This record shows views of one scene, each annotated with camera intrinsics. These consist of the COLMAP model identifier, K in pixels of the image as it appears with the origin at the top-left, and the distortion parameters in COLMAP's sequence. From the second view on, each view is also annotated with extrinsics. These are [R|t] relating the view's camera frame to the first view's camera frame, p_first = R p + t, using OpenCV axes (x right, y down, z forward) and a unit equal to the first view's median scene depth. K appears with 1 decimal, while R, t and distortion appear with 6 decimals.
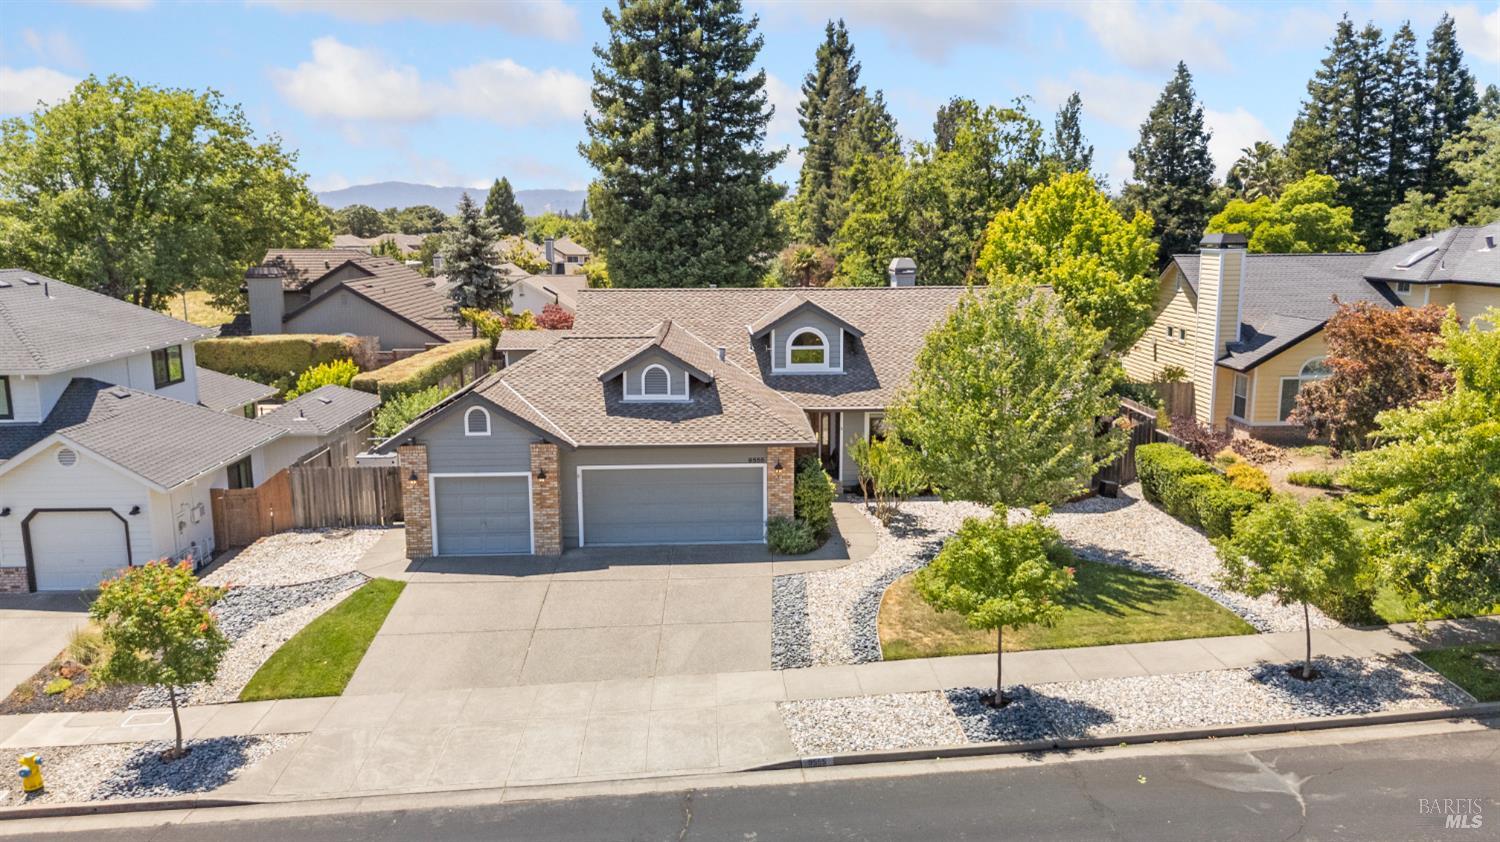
lens RADIAL K [[1102.2, 0, 752.1], [0, 1102.2, 425.7], [0, 0, 1]] dist [0.060596, -0.058064]
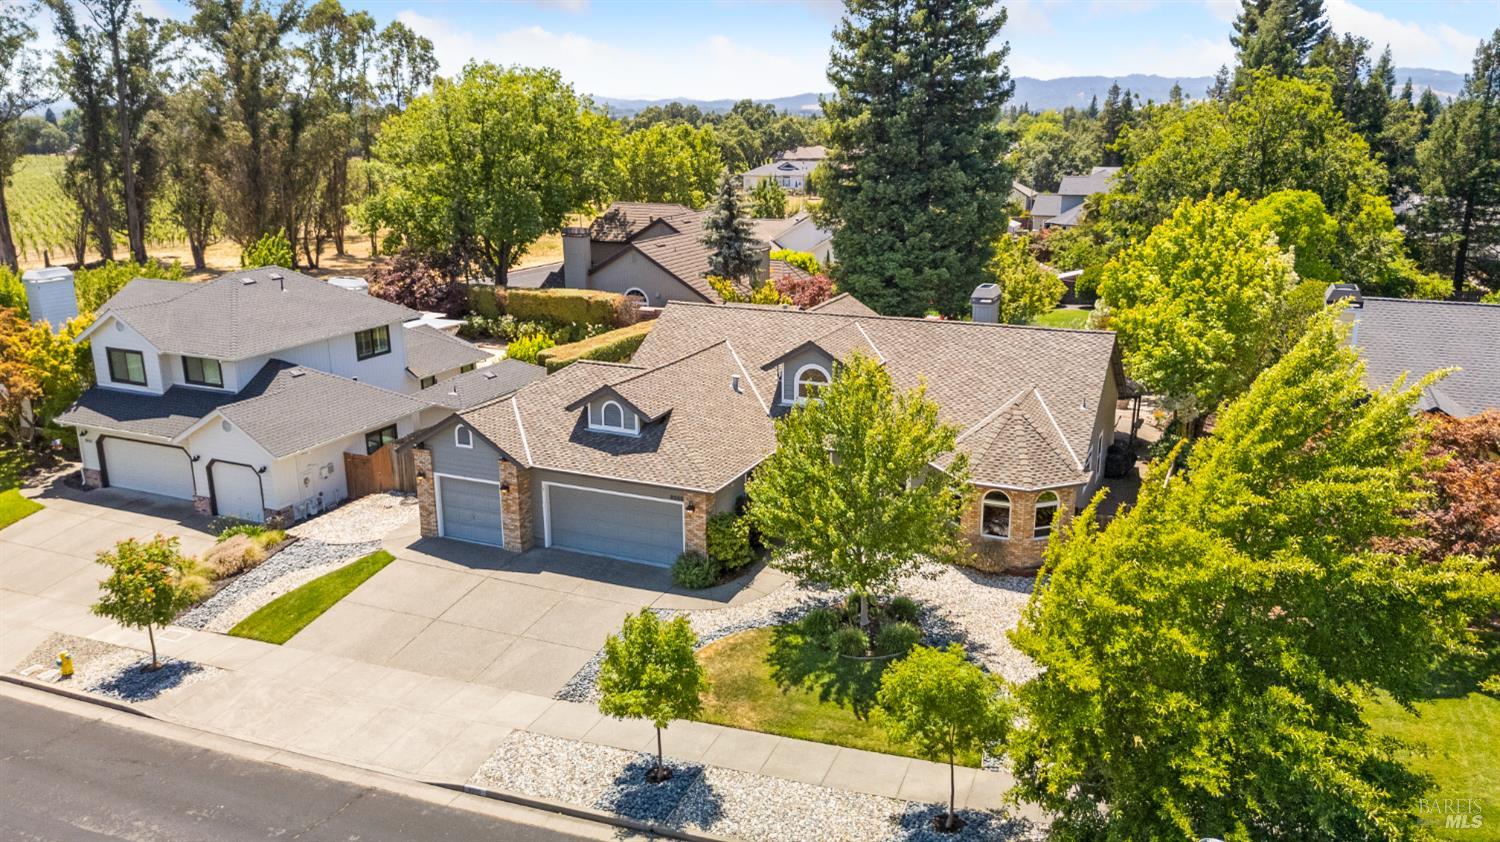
lens RADIAL K [[1102.2, 0, 752.1], [0, 1102.2, 425.7], [0, 0, 1]] dist [0.060596, -0.058064]
pose [[0.896323, 0.120922, -0.426594, 0.553209], [-0.080415, 0.990472, 0.111796, -0.176185], [0.436048, -0.065901, 0.897507, 0.040944]]
